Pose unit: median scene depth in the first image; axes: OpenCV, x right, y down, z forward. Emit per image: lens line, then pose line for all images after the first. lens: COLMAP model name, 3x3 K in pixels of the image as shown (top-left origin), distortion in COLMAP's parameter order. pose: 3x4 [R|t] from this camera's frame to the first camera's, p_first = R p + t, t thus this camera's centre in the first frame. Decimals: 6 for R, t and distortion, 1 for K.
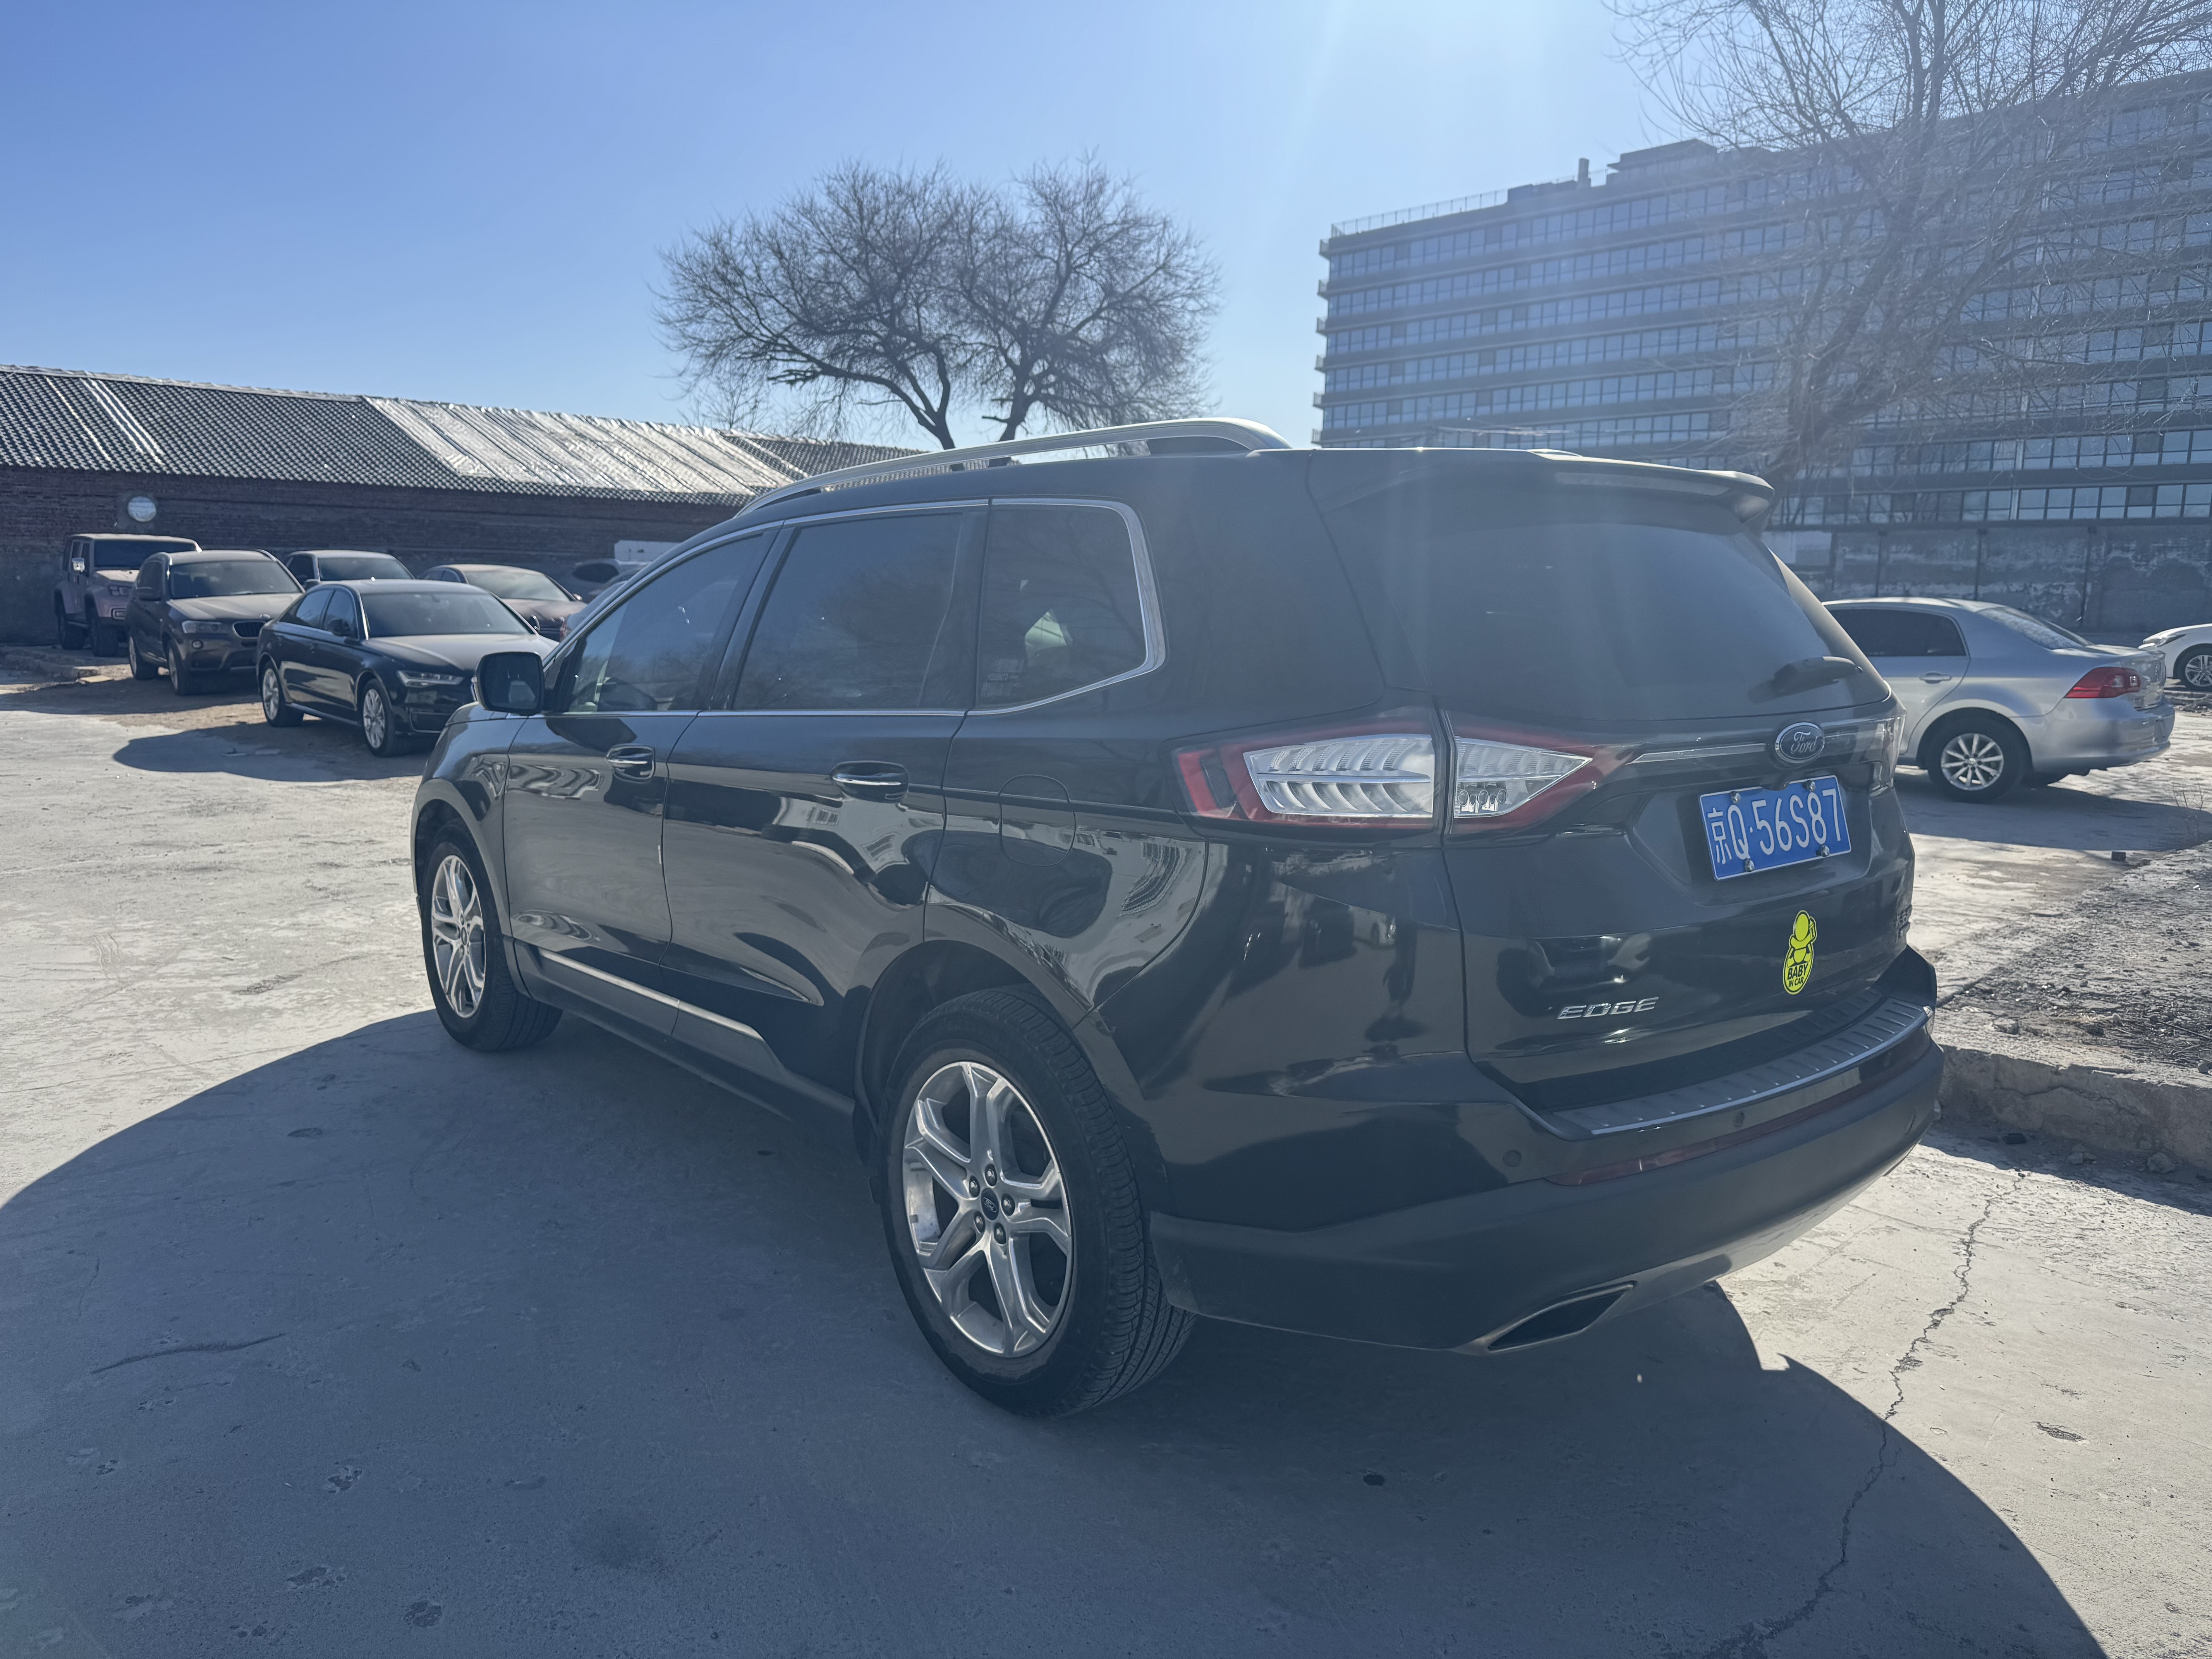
lens RADIAL K [[1557.0, 0, 1037.3], [0, 1557.0, 856.5], [0, 0, 1]] dist [0.103634, -0.177443]
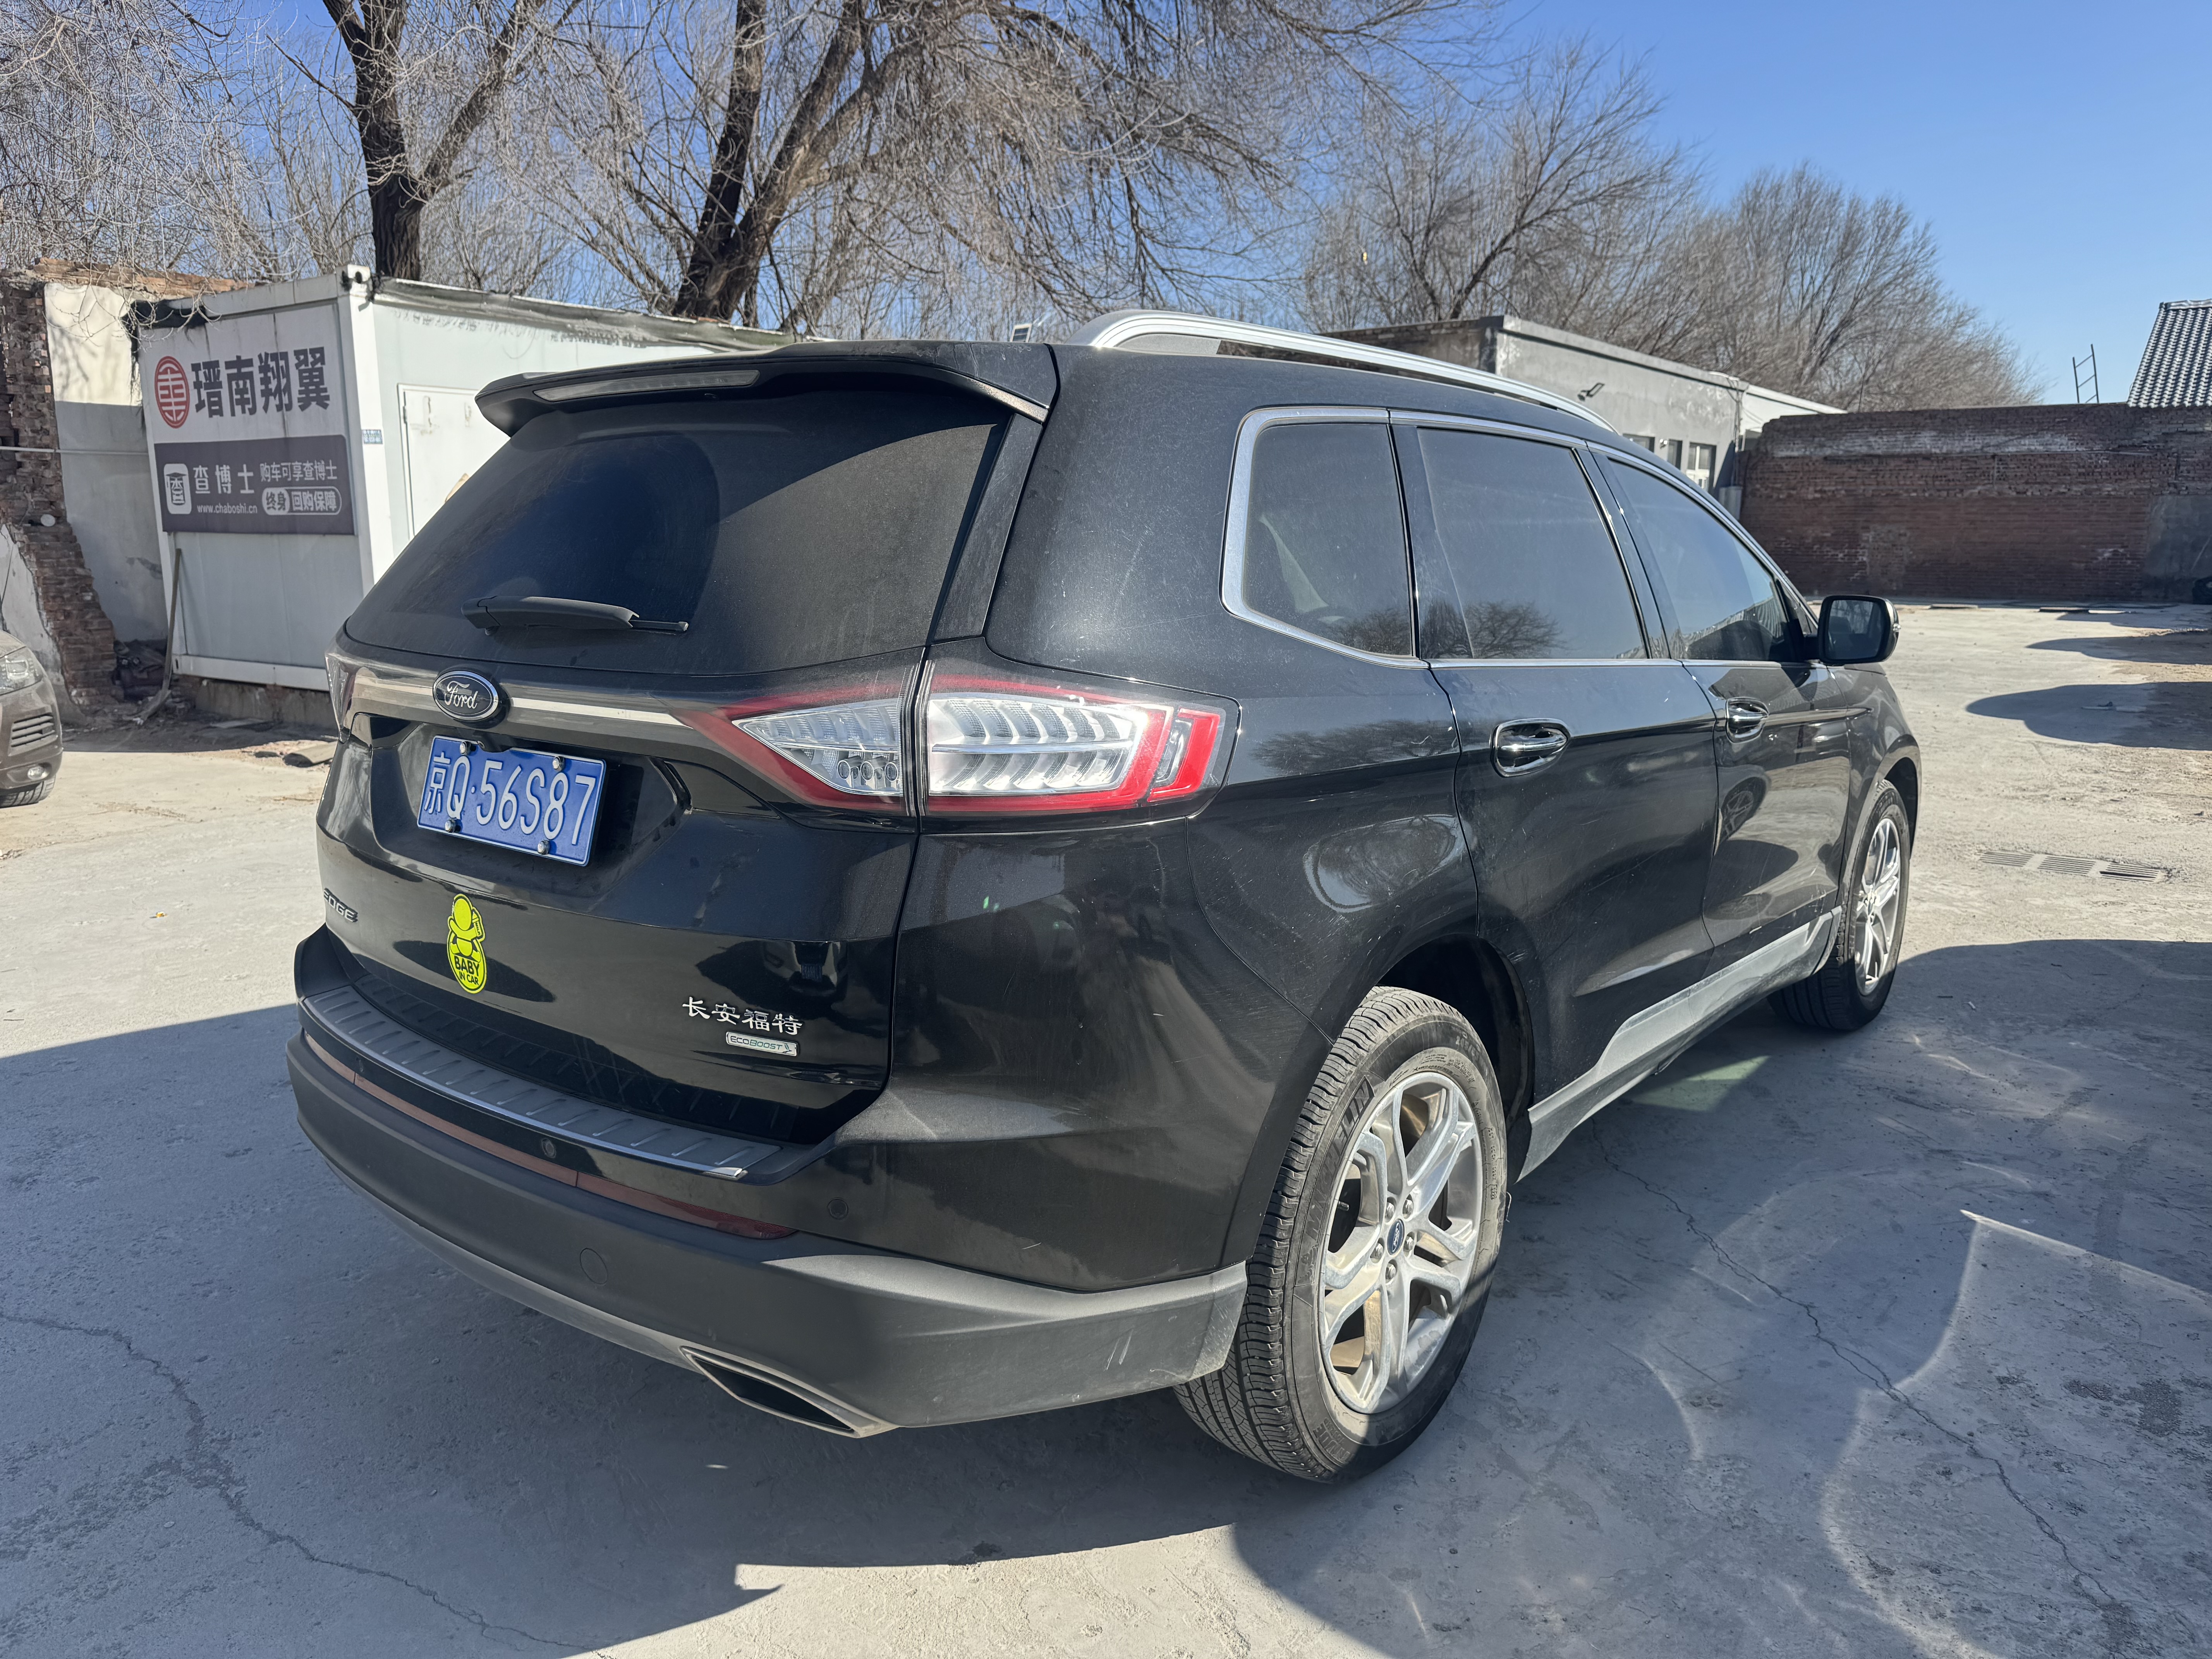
lens RADIAL K [[1566.9, 0, 1110.5], [0, 1566.9, 795.5], [0, 0, 1]] dist [0.036211, -0.001597]
pose [[0.223907, 0.155530, -0.962121, 0.140608], [-0.161171, 0.979502, 0.120832, -0.018108], [0.961192, 0.128011, 0.244384, 0.115555]]
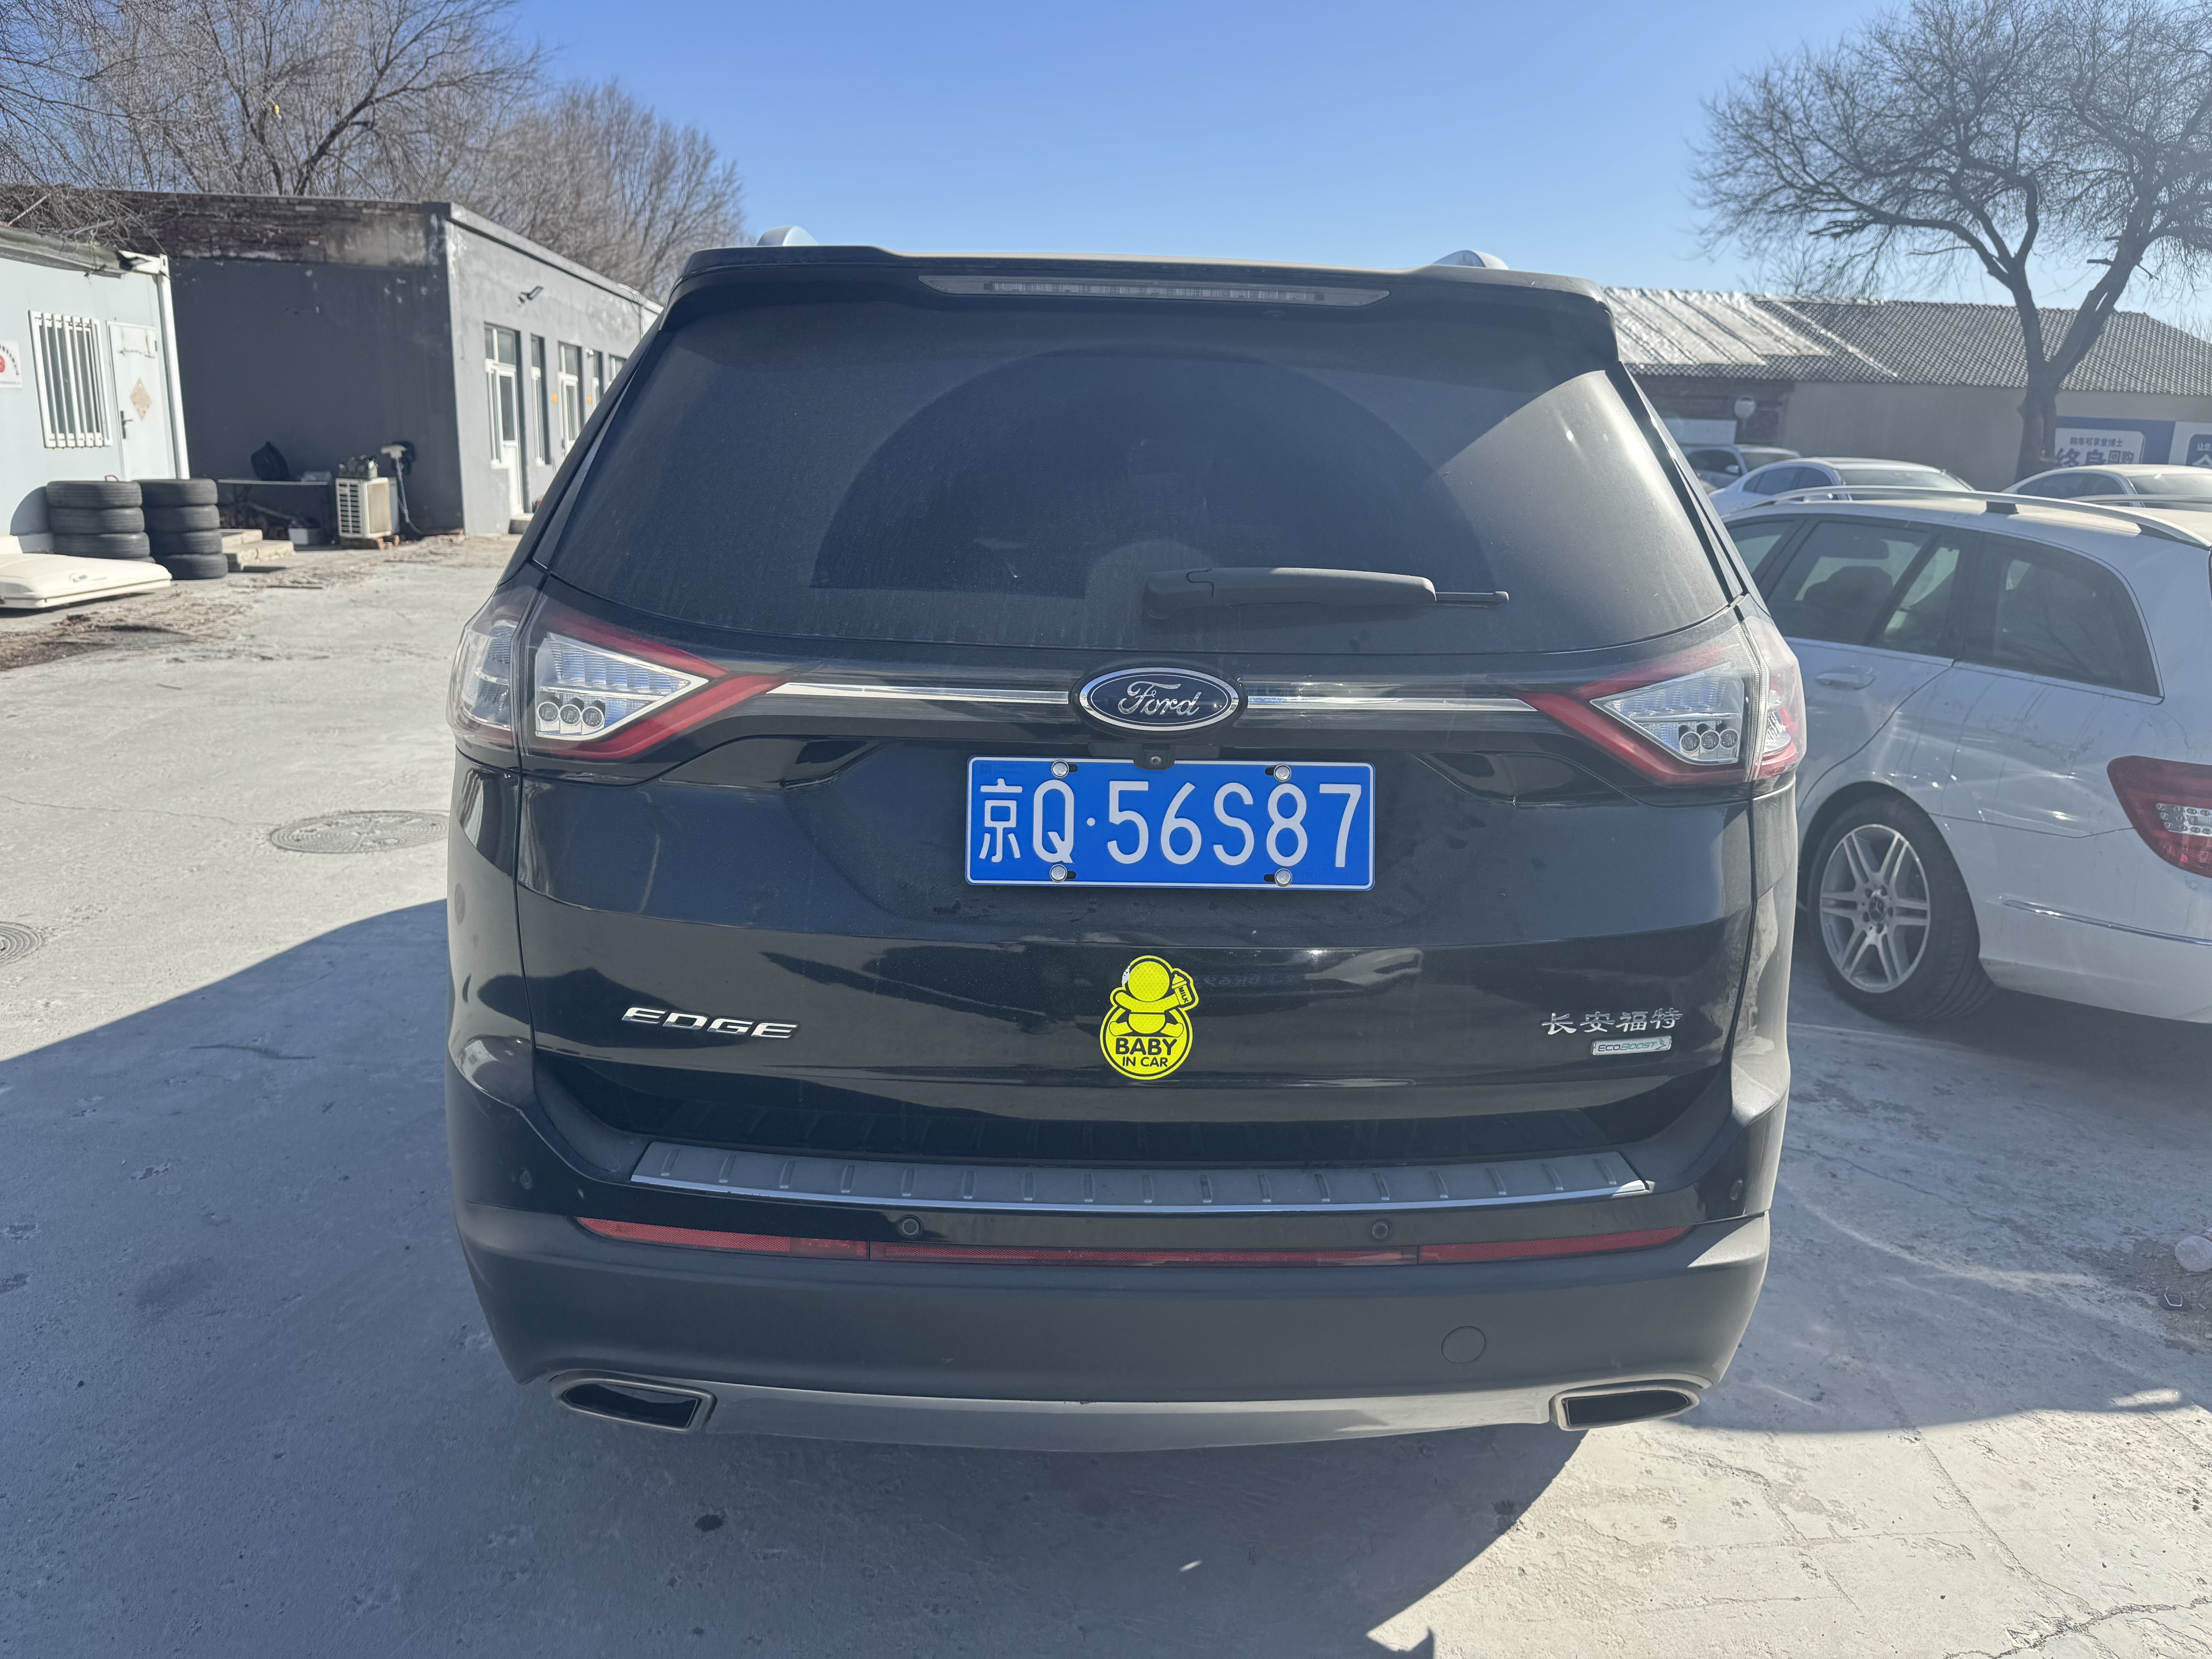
lens RADIAL K [[1542.6, 0, 1106.0], [0, 1542.6, 829.5], [0, 0, 1]] dist [0.037692, -0.042130]
pose [[0.795651, 0.155167, -0.585544, 0.085986], [-0.119898, 0.987852, 0.098858, -0.008088], [0.593771, -0.008451, 0.804590, 0.049326]]
